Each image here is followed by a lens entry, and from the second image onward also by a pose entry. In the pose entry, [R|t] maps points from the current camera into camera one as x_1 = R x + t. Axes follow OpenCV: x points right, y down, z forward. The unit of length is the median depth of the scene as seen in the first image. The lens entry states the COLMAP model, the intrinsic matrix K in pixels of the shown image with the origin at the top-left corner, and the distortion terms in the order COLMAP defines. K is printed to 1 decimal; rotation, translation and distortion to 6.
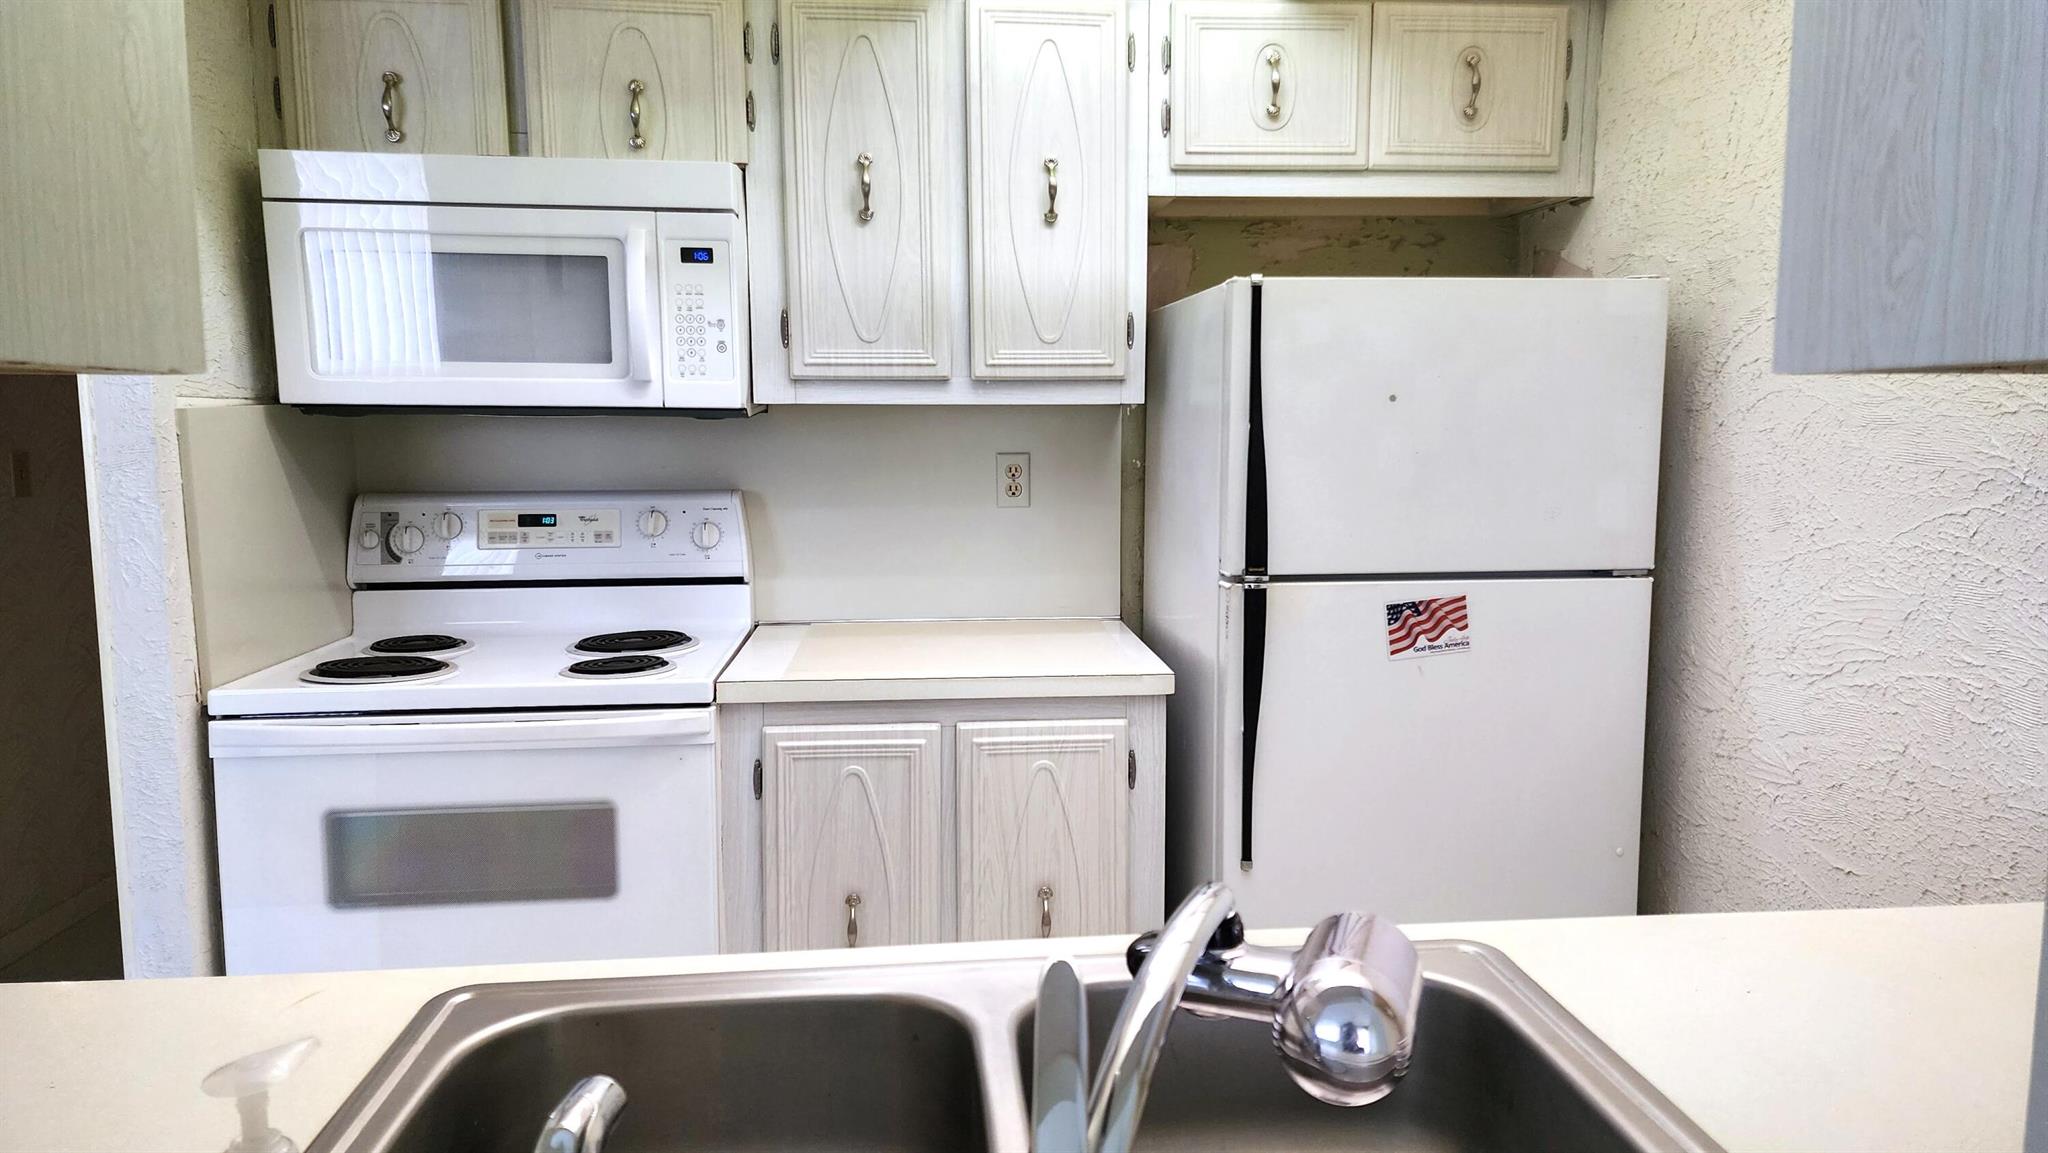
lens RADIAL K [[1316.9, 0, 1039.6], [0, 1316.9, 571.0], [0, 0, 1]] dist [-0.010137, -0.001951]
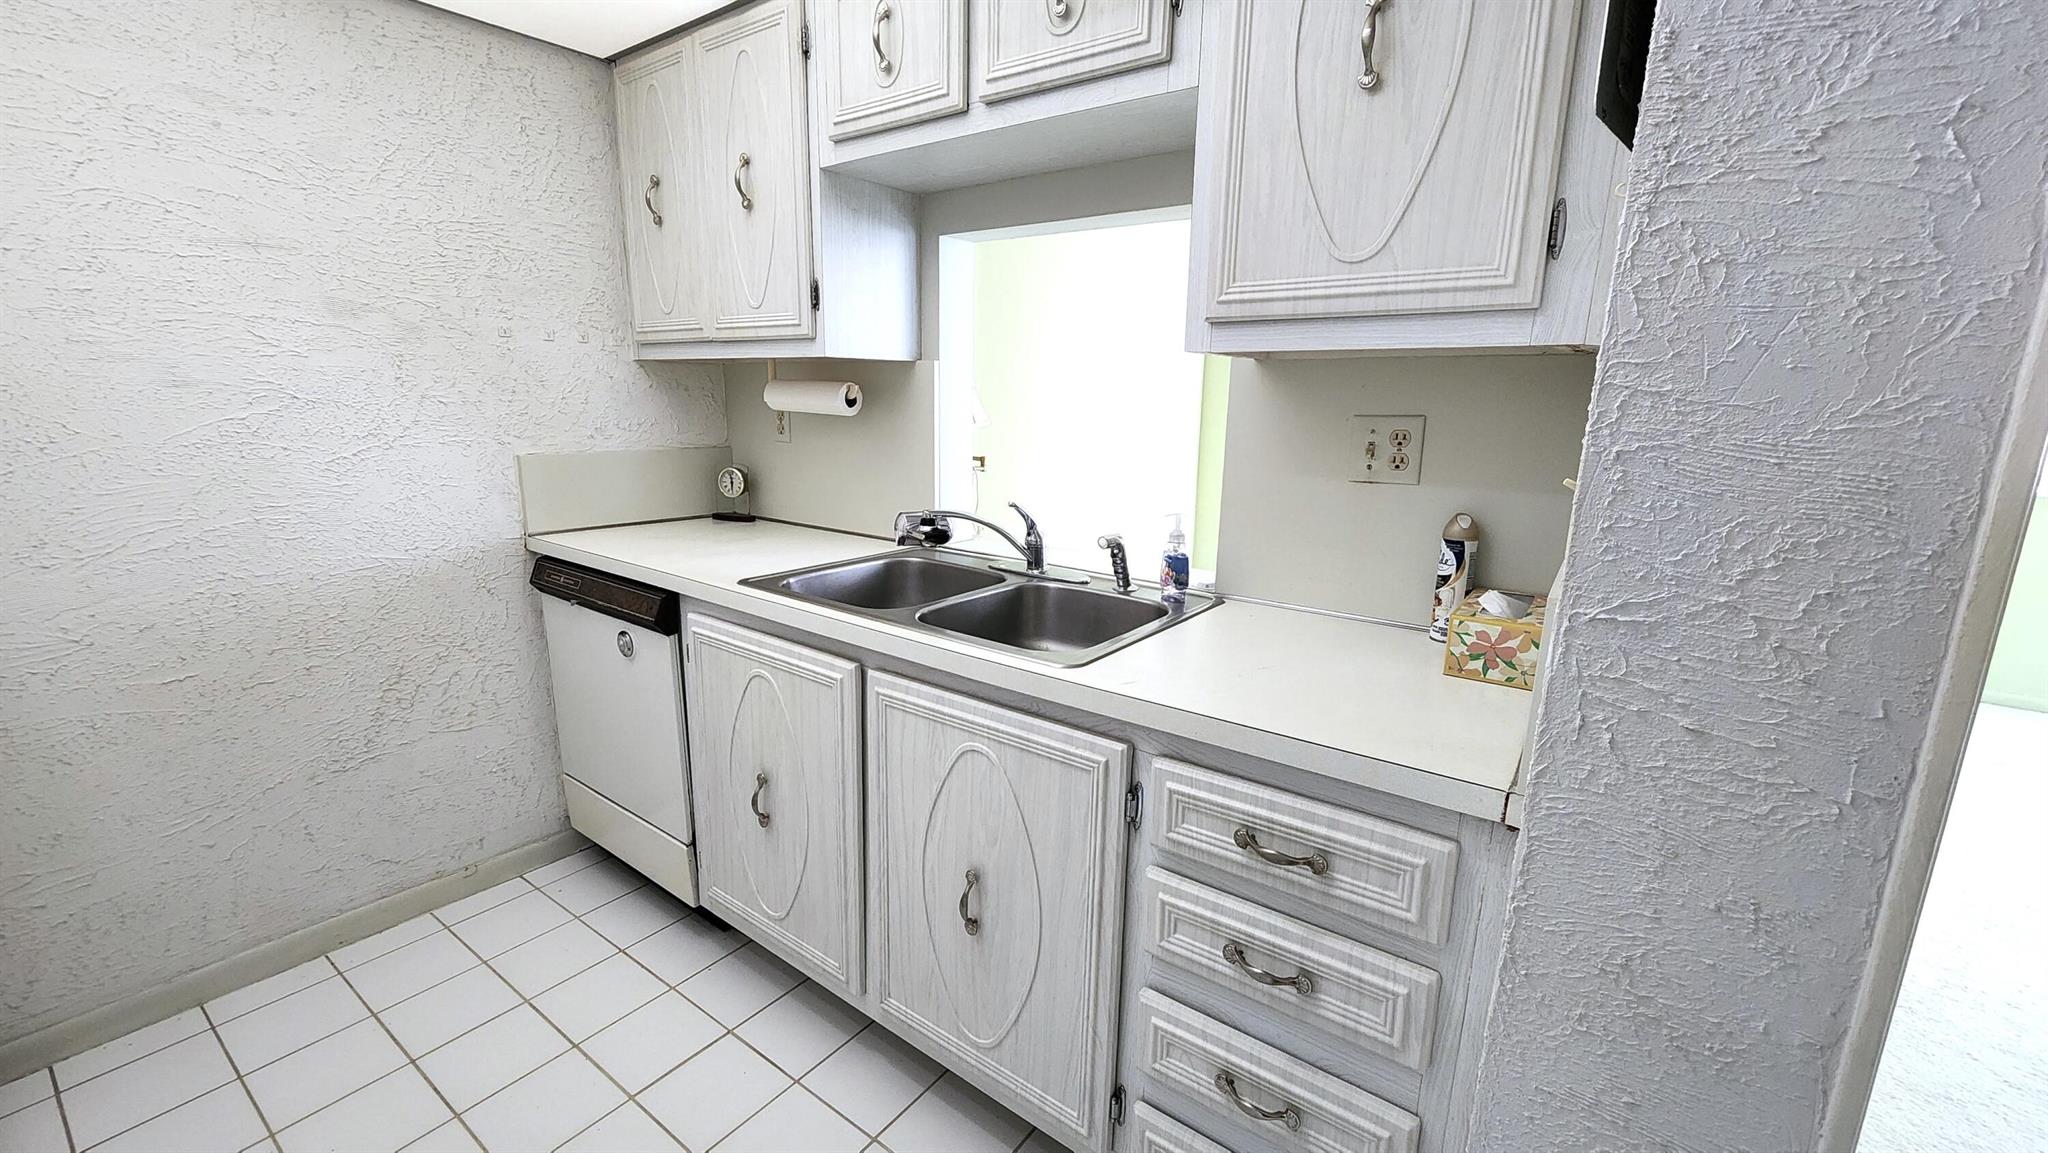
lens RADIAL K [[841.9, 0, 1021.5], [0, 841.9, 588.6], [0, 0, 1]] dist [0.004860, 0.000032]
pose [[-0.732090, -0.155863, 0.663138, -0.567869], [0.067873, 0.951939, 0.298672, -0.068840], [-0.677819, 0.263664, -0.686326, 0.852169]]
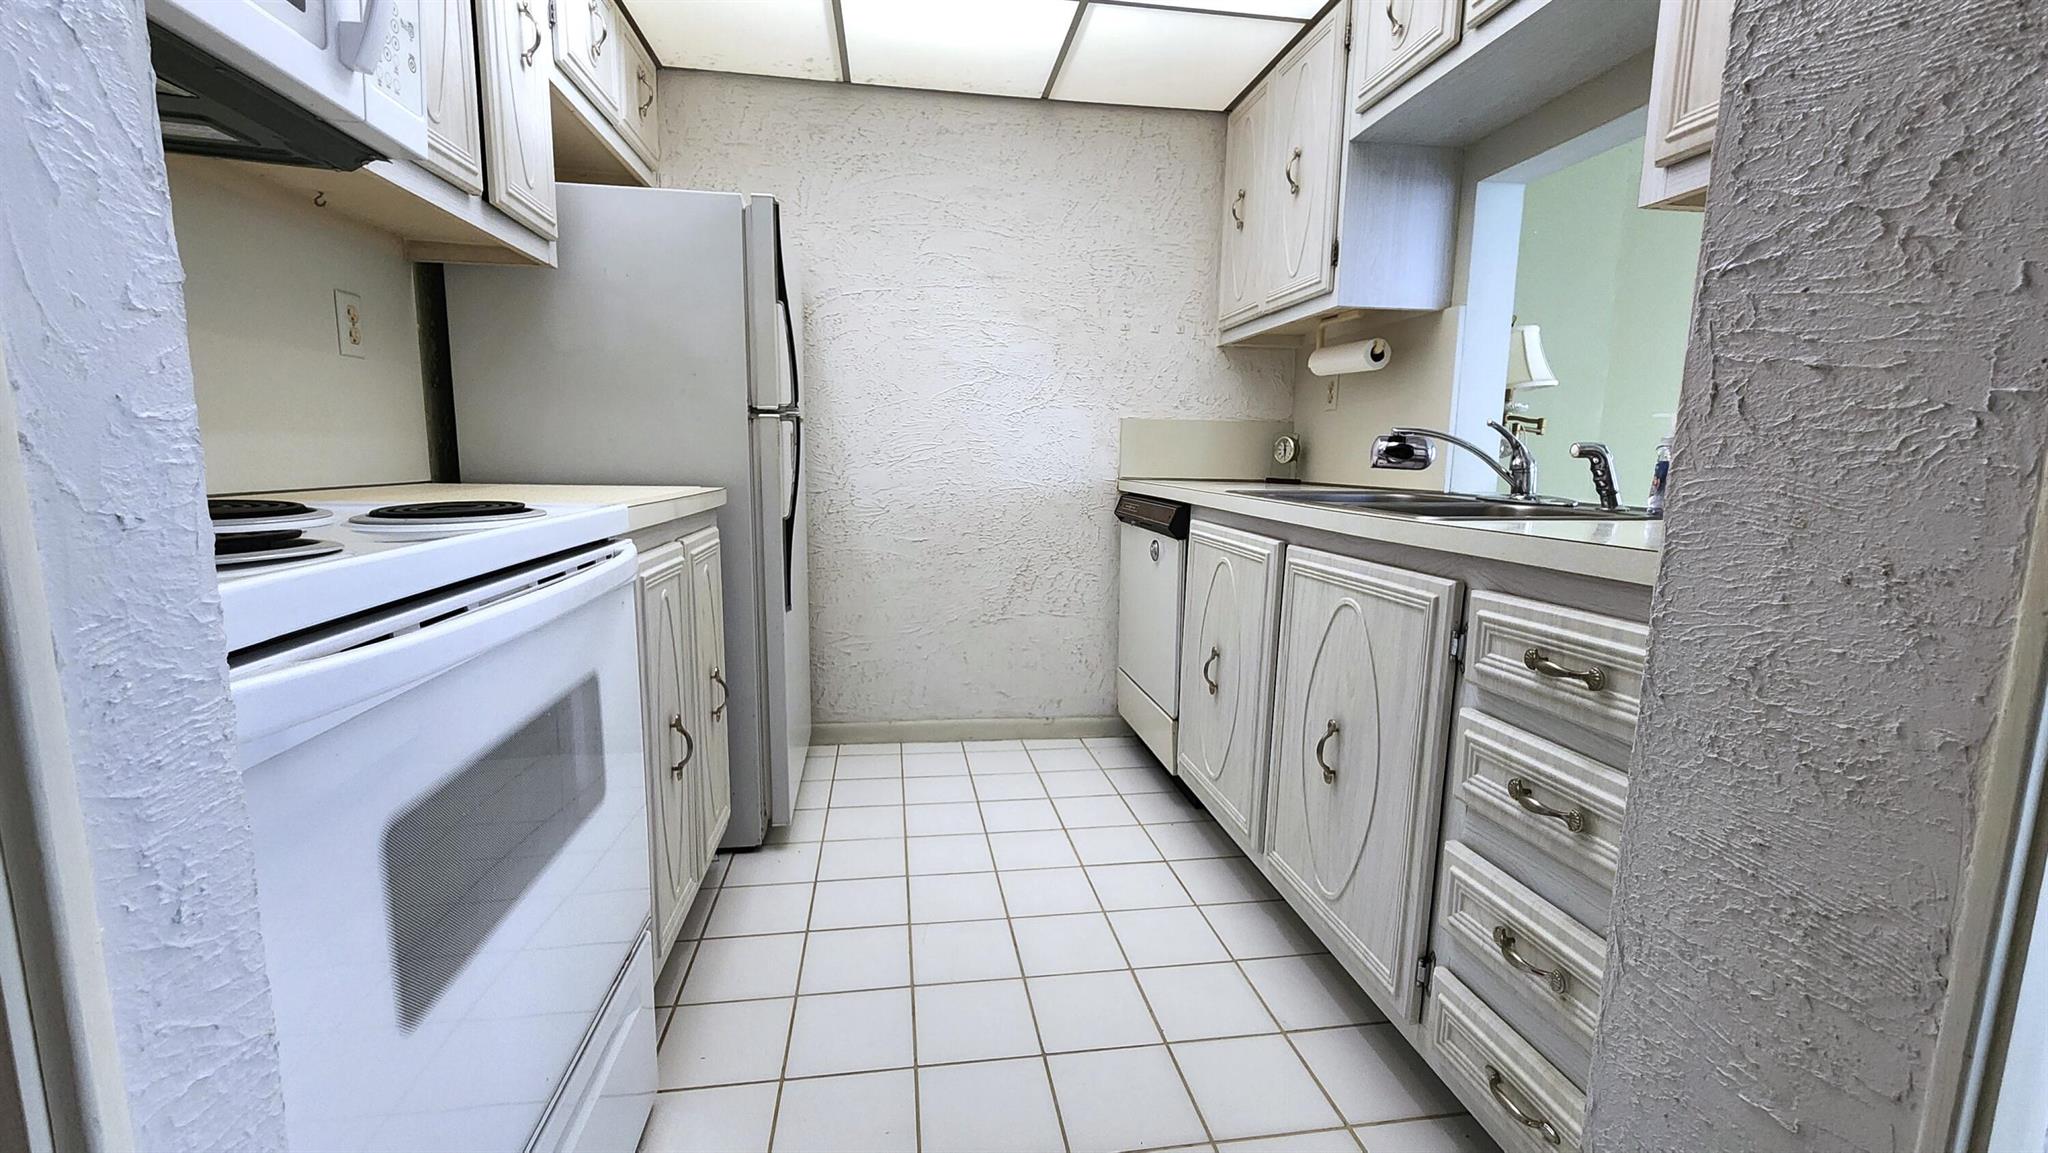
lens RADIAL K [[841.9, 0, 1019.5], [0, 841.9, 571.8], [0, 0, 1]] dist [0.004860, 0.000032]
pose [[-0.052424, -0.136821, 0.989208, -0.791170], [0.102965, 0.984550, 0.141634, 0.075255], [-0.993303, 0.109278, -0.037526, 0.765450]]
